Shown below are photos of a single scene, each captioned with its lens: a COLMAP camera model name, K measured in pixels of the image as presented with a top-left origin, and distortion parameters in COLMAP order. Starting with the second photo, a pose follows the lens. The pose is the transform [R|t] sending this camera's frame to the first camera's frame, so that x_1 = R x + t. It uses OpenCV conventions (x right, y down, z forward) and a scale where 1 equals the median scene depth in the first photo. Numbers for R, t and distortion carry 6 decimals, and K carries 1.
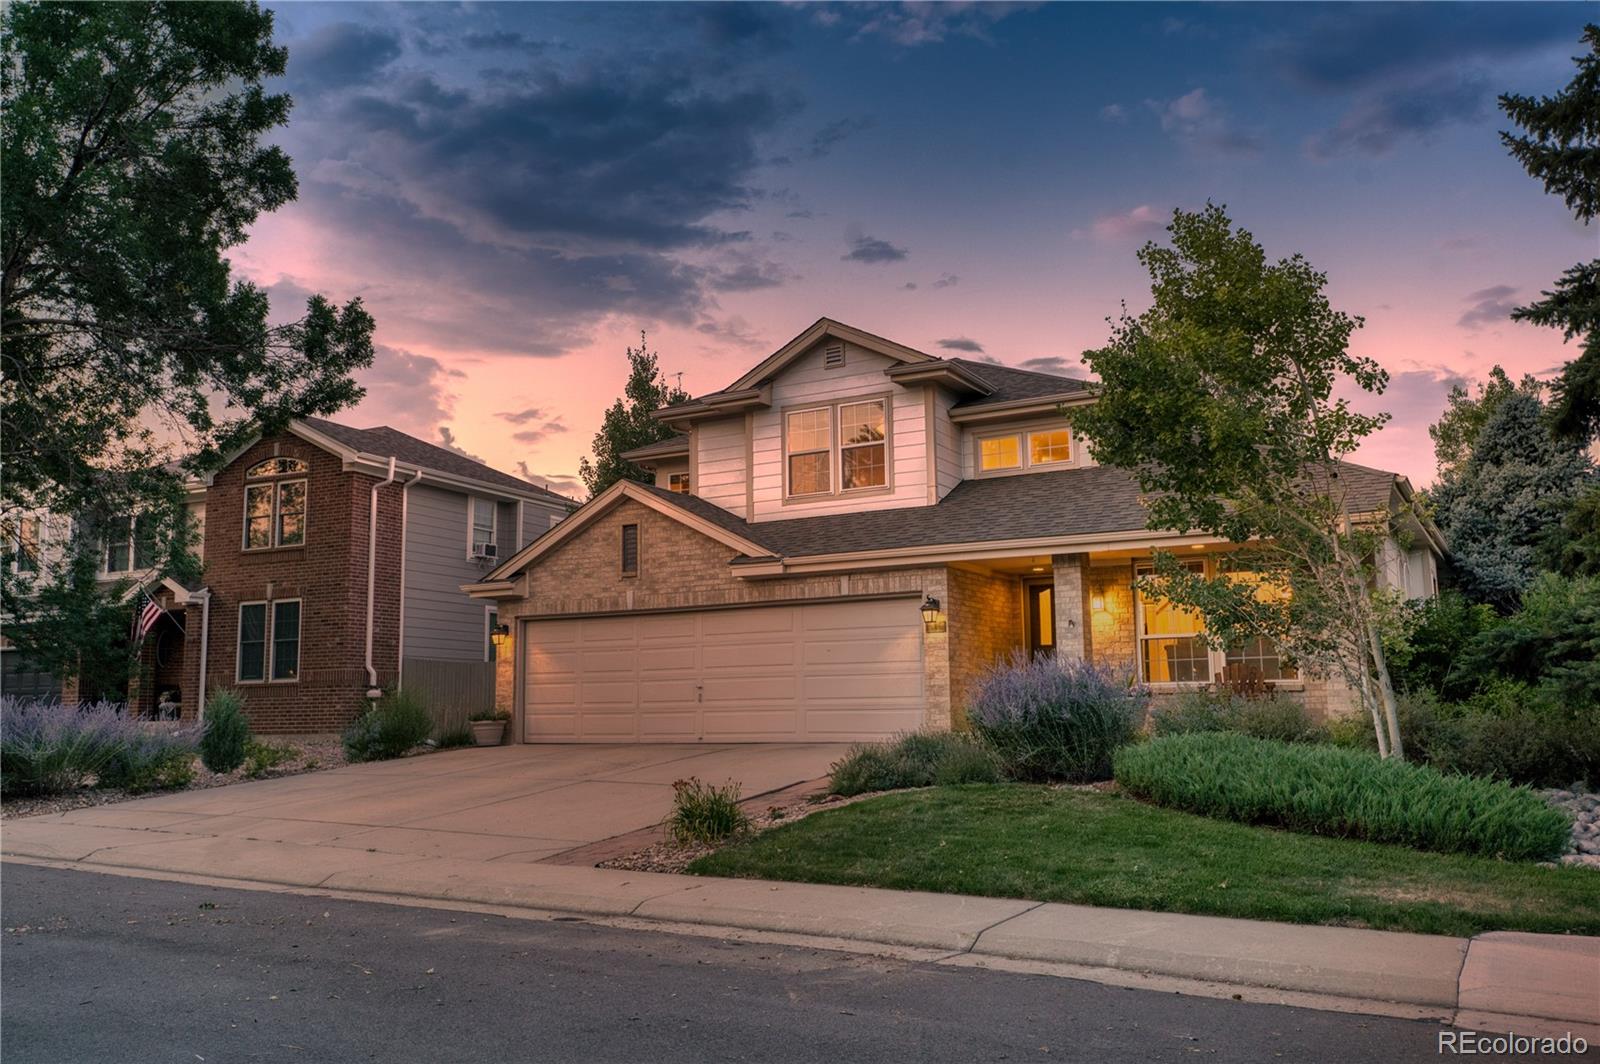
lens RADIAL K [[1324.2, 0, 800.0], [0, 1324.2, 532.0], [0, 0, 1]] dist [0.031865, -0.002768]
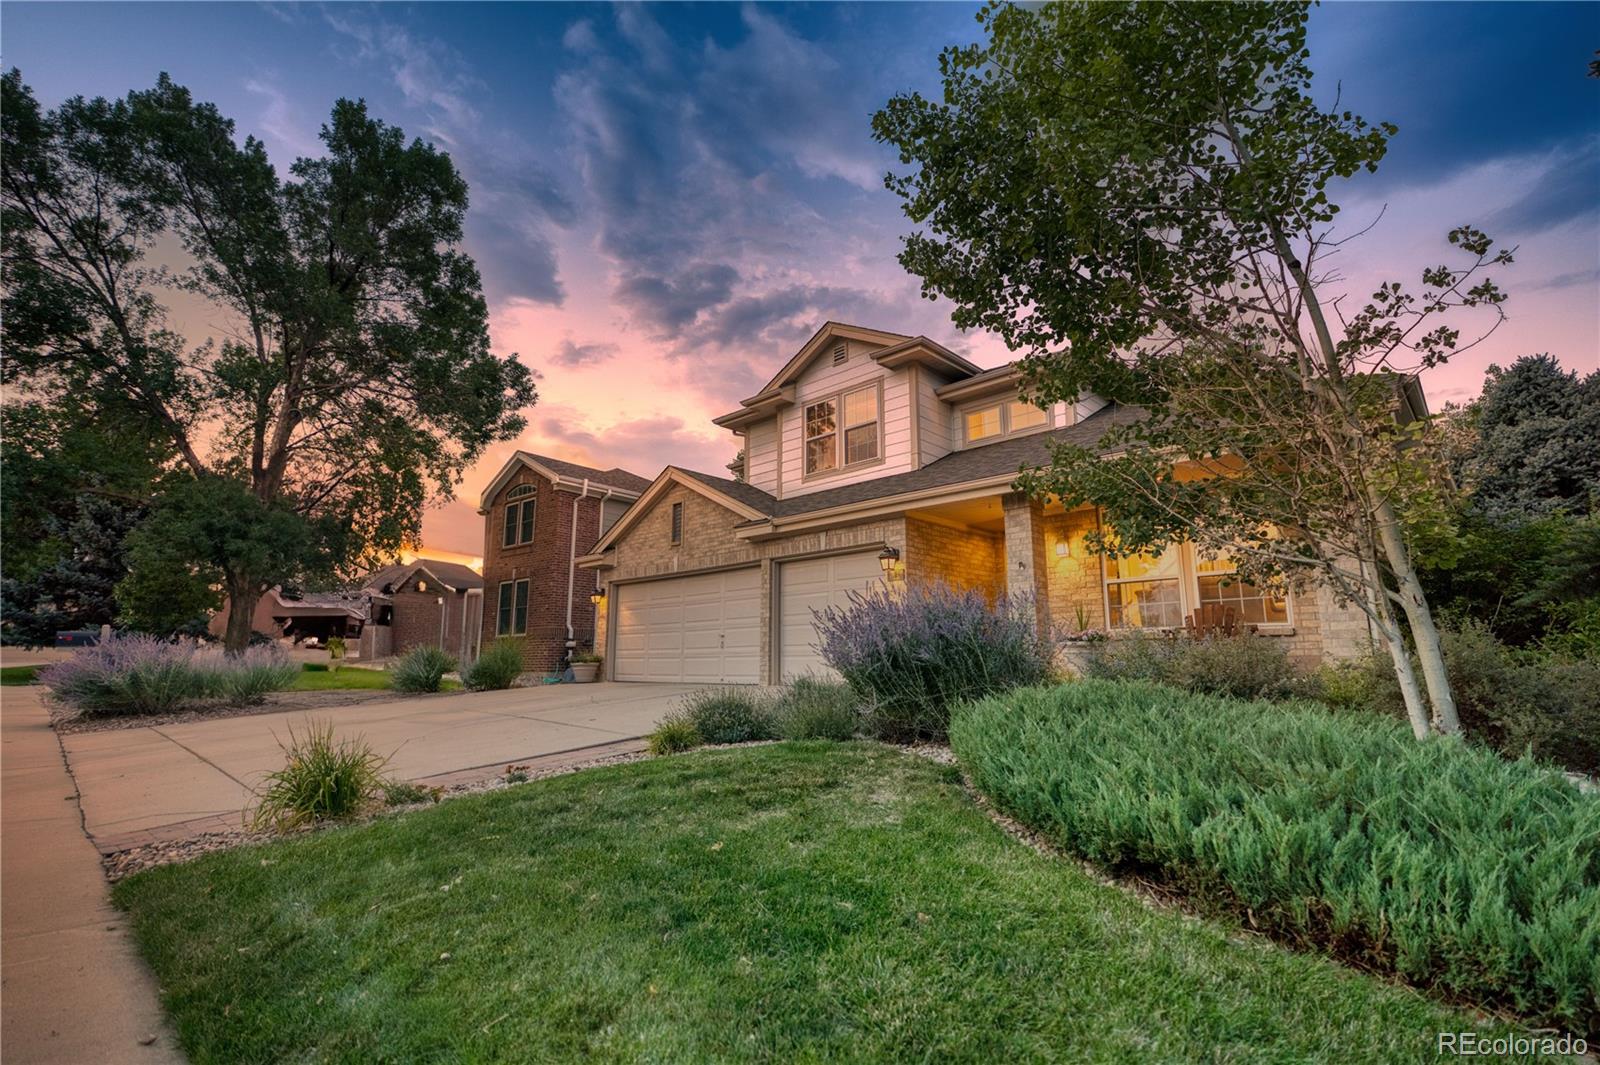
lens RADIAL K [[747.6, 0, 800.0], [0, 747.6, 532.5], [0, 0, 1]] dist [0.000348, 0.000400]
pose [[0.968350, -0.031073, -0.247653, 0.156307], [0.020843, 0.998822, -0.043821, 0.055561], [0.248723, 0.037272, 0.967857, 0.367951]]
